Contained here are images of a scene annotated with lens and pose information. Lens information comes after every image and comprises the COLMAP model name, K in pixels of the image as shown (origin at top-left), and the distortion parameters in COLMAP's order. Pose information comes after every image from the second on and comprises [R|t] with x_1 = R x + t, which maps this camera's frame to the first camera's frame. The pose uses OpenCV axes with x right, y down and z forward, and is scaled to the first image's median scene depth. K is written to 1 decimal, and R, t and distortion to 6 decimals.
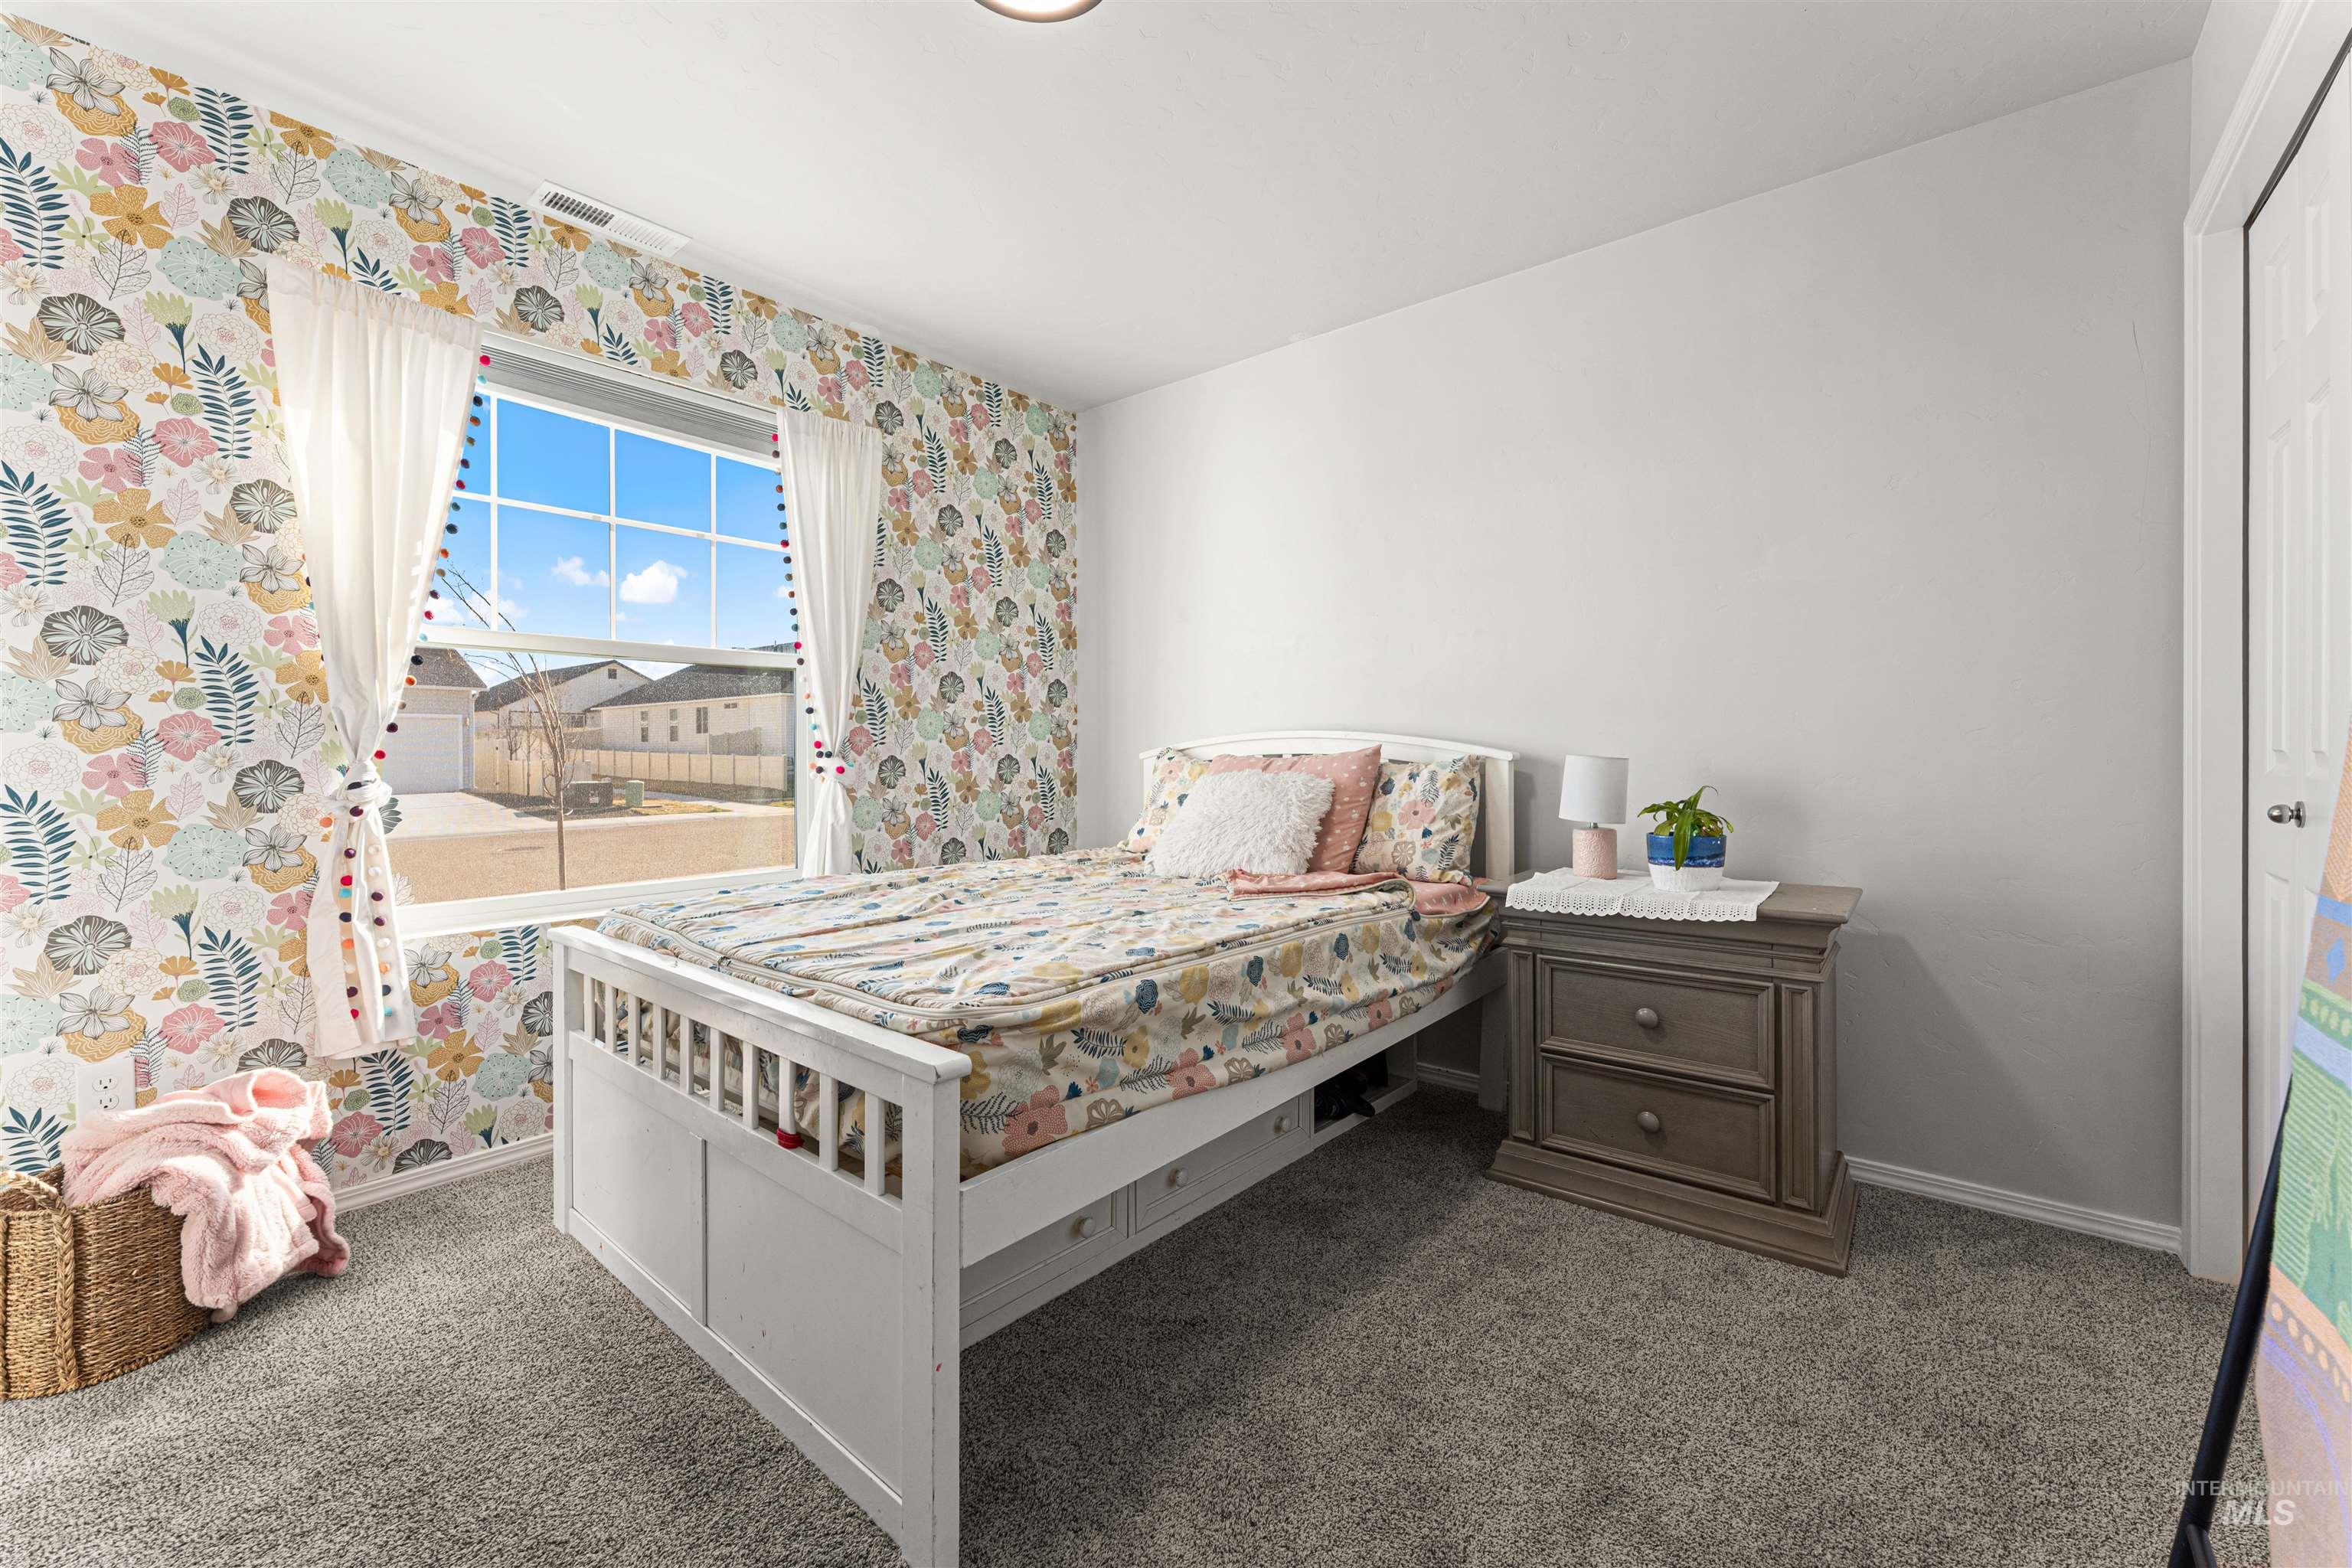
lens RADIAL K [[952.6, 0, 1179.2], [0, 952.6, 766.9], [0, 0, 1]] dist [0.001670, -0.000826]
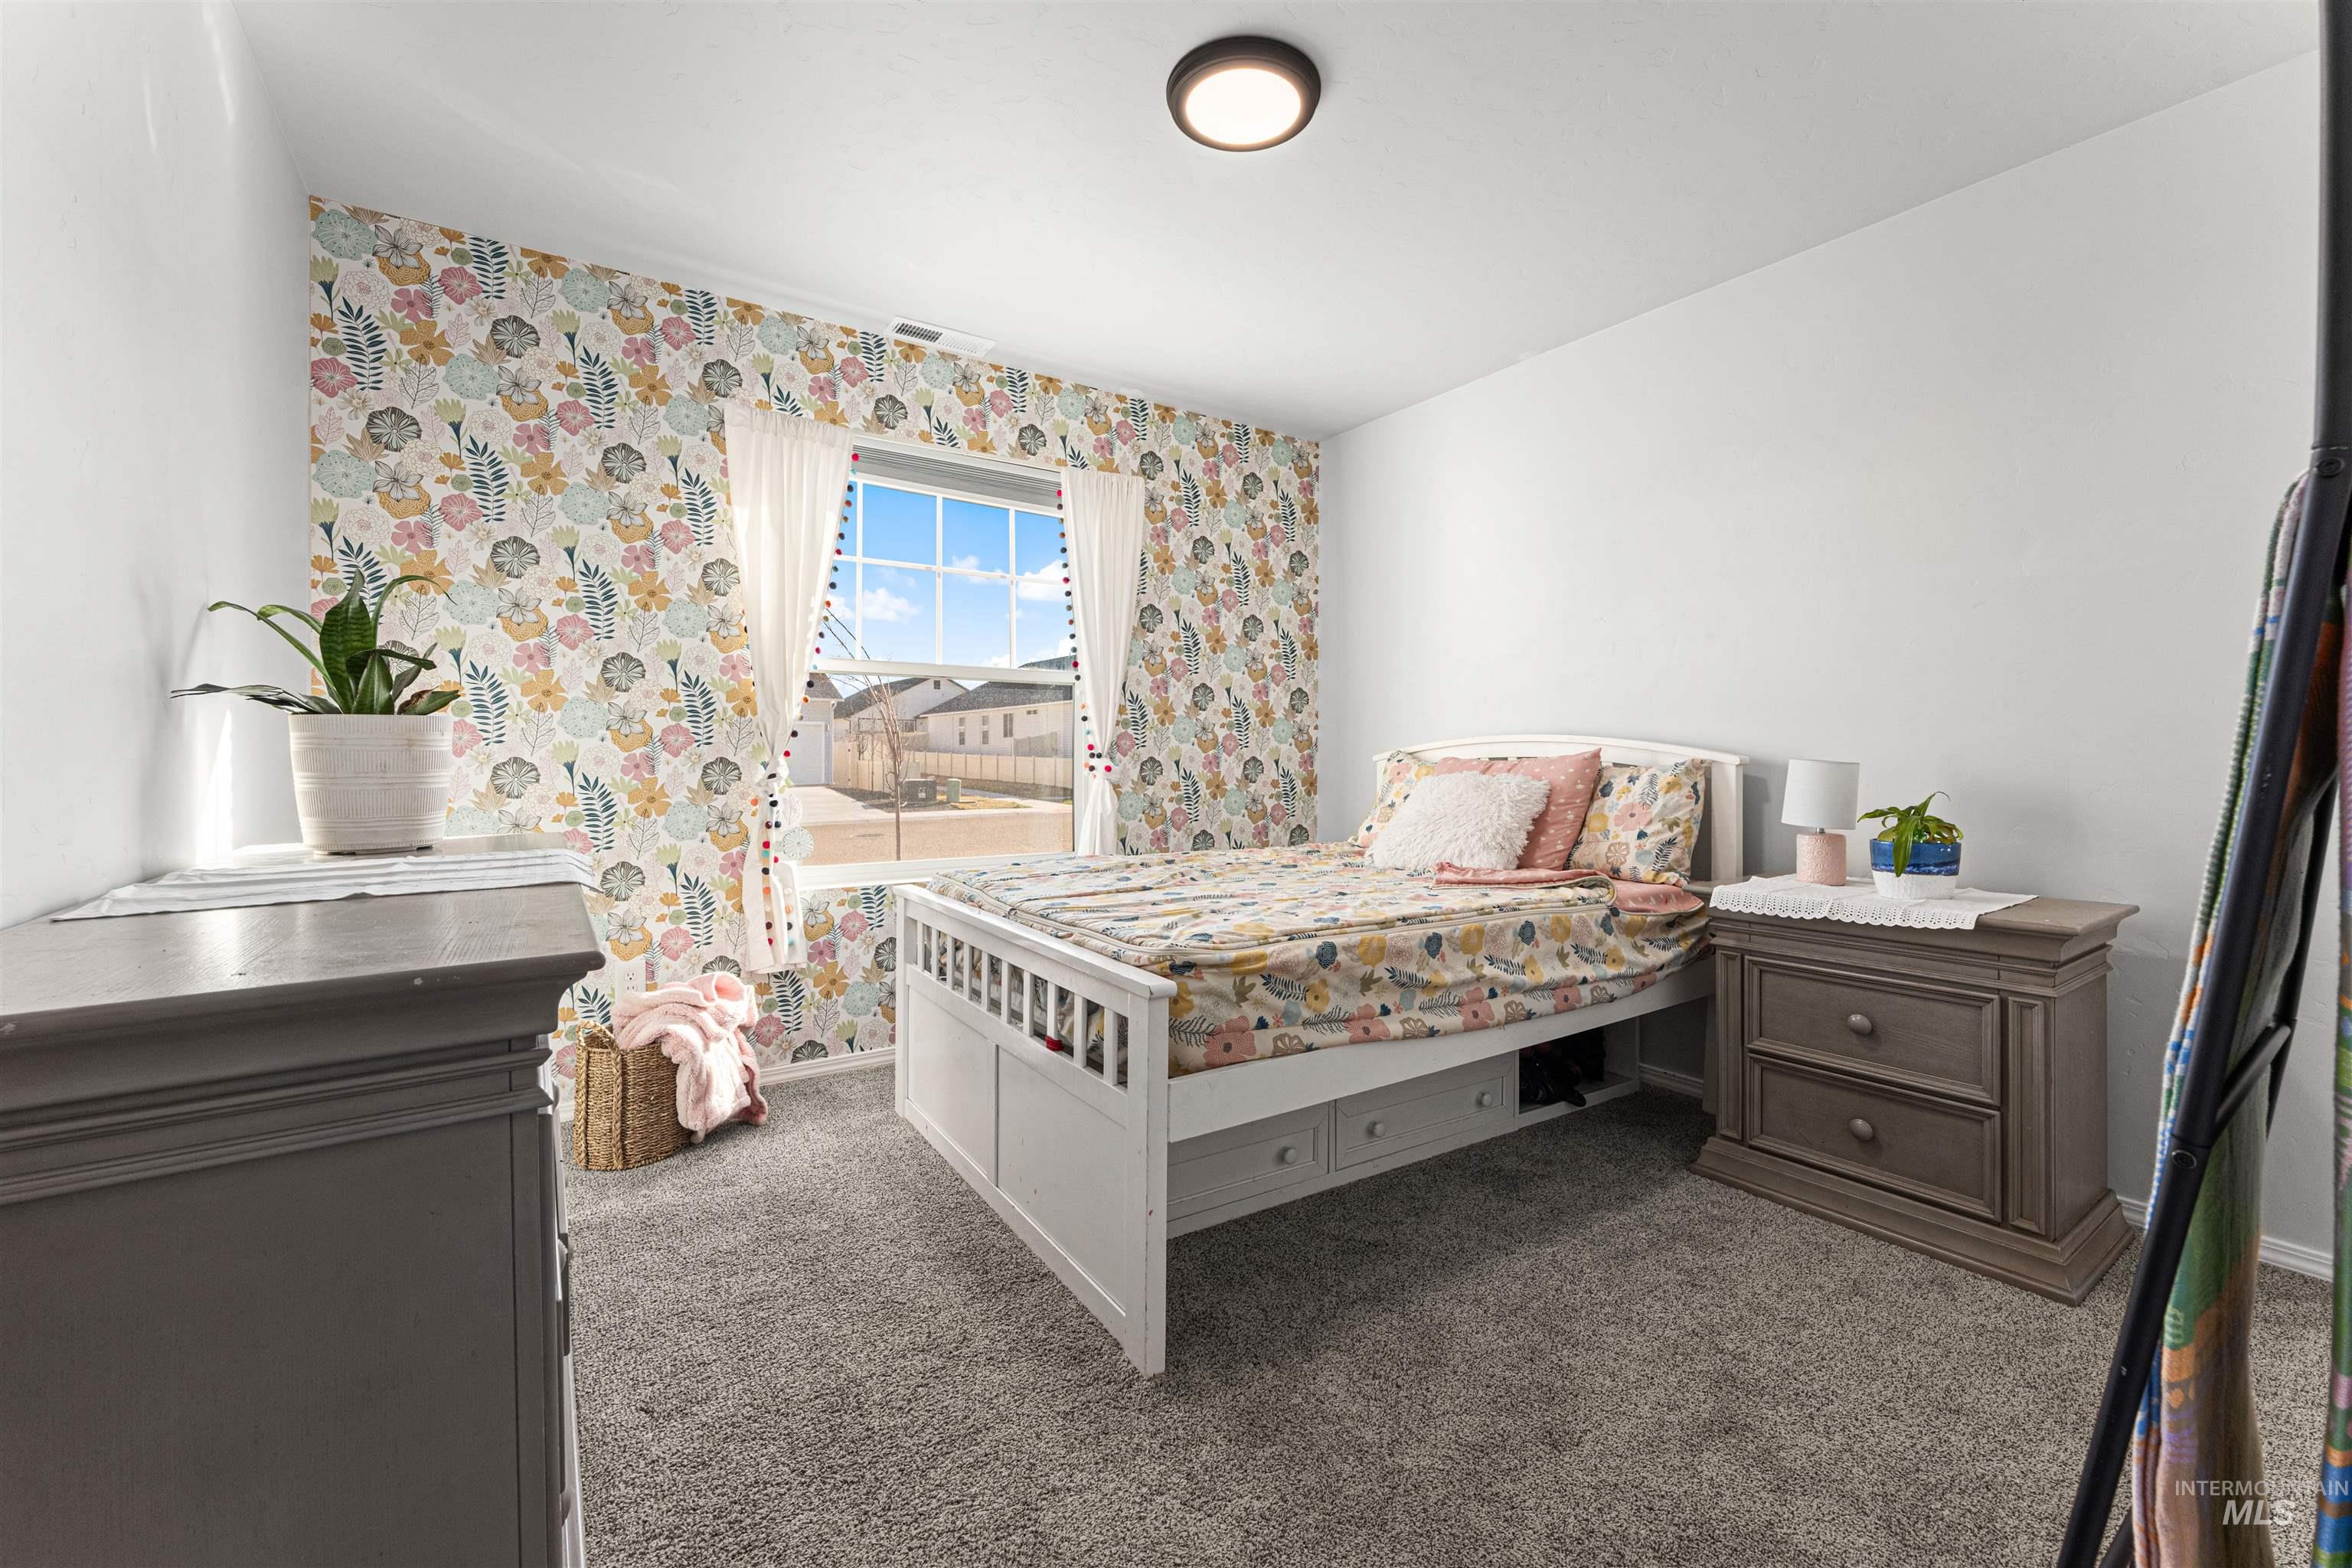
lens RADIAL K [[952.6, 0, 1176.3], [0, 952.6, 769.7], [0, 0, 1]] dist [0.001670, -0.000826]
pose [[0.958243, 0.008959, -0.285815, 0.089335], [-0.009158, 0.999958, 0.000640, 0.004218], [0.285809, 0.002005, 0.958285, -0.153031]]
